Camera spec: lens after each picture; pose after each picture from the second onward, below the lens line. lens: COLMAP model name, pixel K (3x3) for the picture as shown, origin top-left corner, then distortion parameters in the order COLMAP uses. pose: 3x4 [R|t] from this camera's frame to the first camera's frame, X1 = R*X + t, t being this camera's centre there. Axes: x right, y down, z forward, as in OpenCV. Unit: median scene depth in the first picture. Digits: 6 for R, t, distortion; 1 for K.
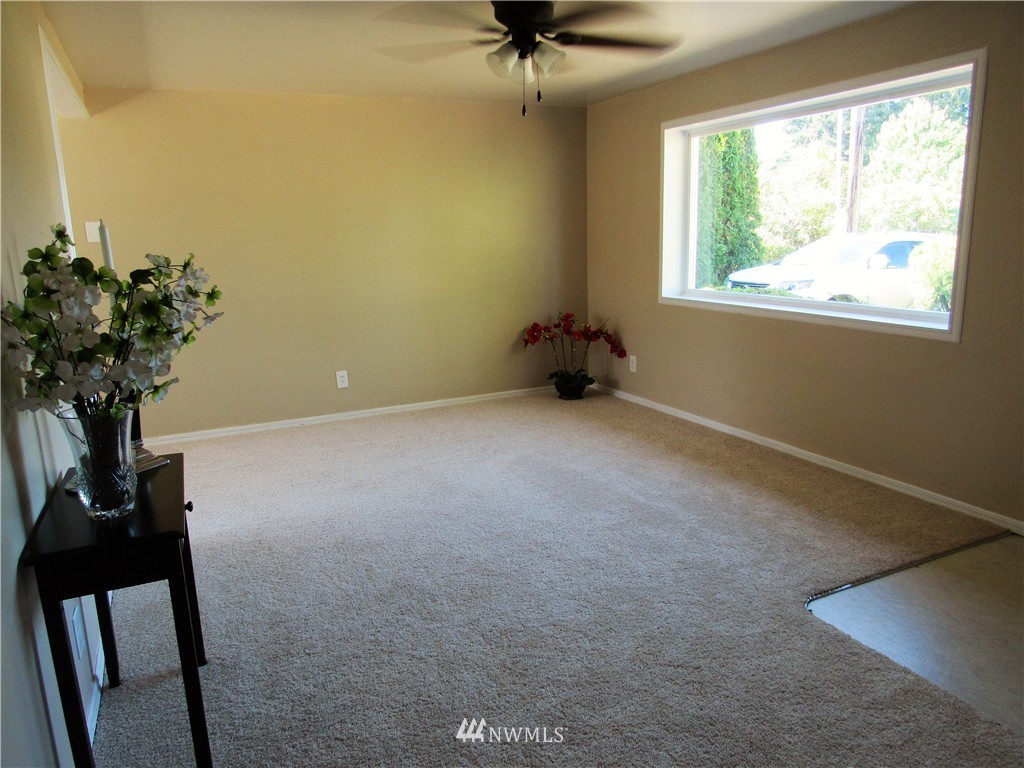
lens RADIAL K [[753.6, 0, 512.0], [0, 753.6, 384.0], [0, 0, 1]] dist [-0.005496, -0.004064]
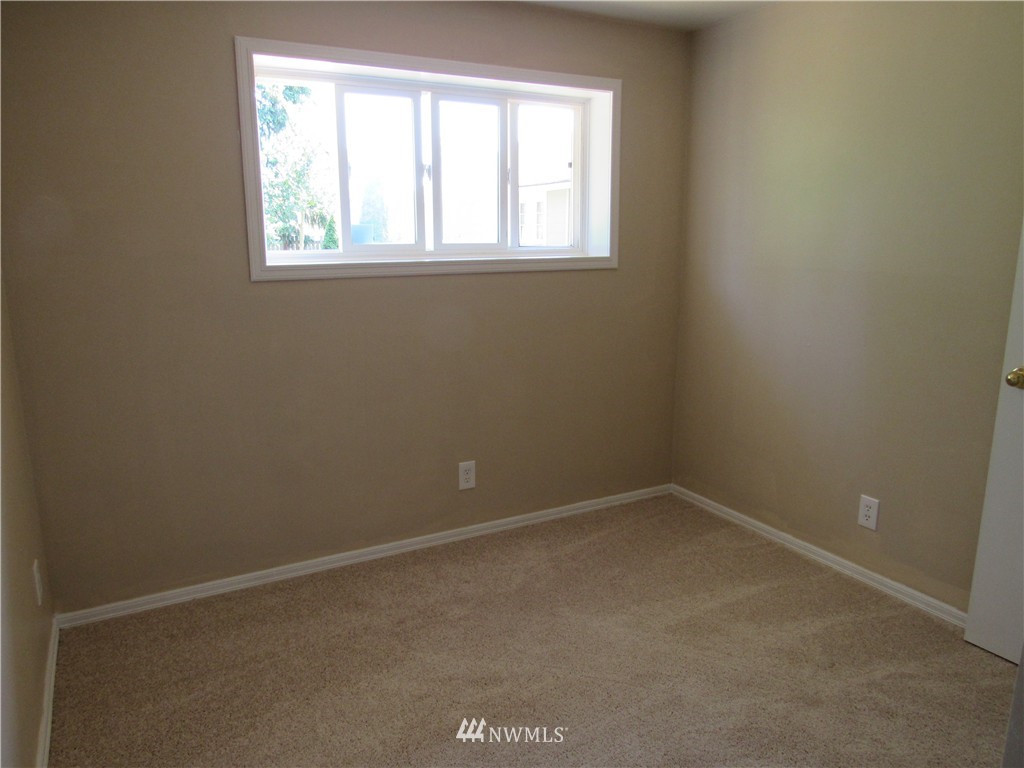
lens RADIAL K [[753.6, 0, 512.0], [0, 753.6, 384.0], [0, 0, 1]] dist [-0.005496, -0.004064]
pose [[-0.047857, -0.148647, 0.987732, -0.421851], [0.218391, 0.963382, 0.155564, -0.188800], [-0.974687, 0.223156, -0.013642, 1.051862]]
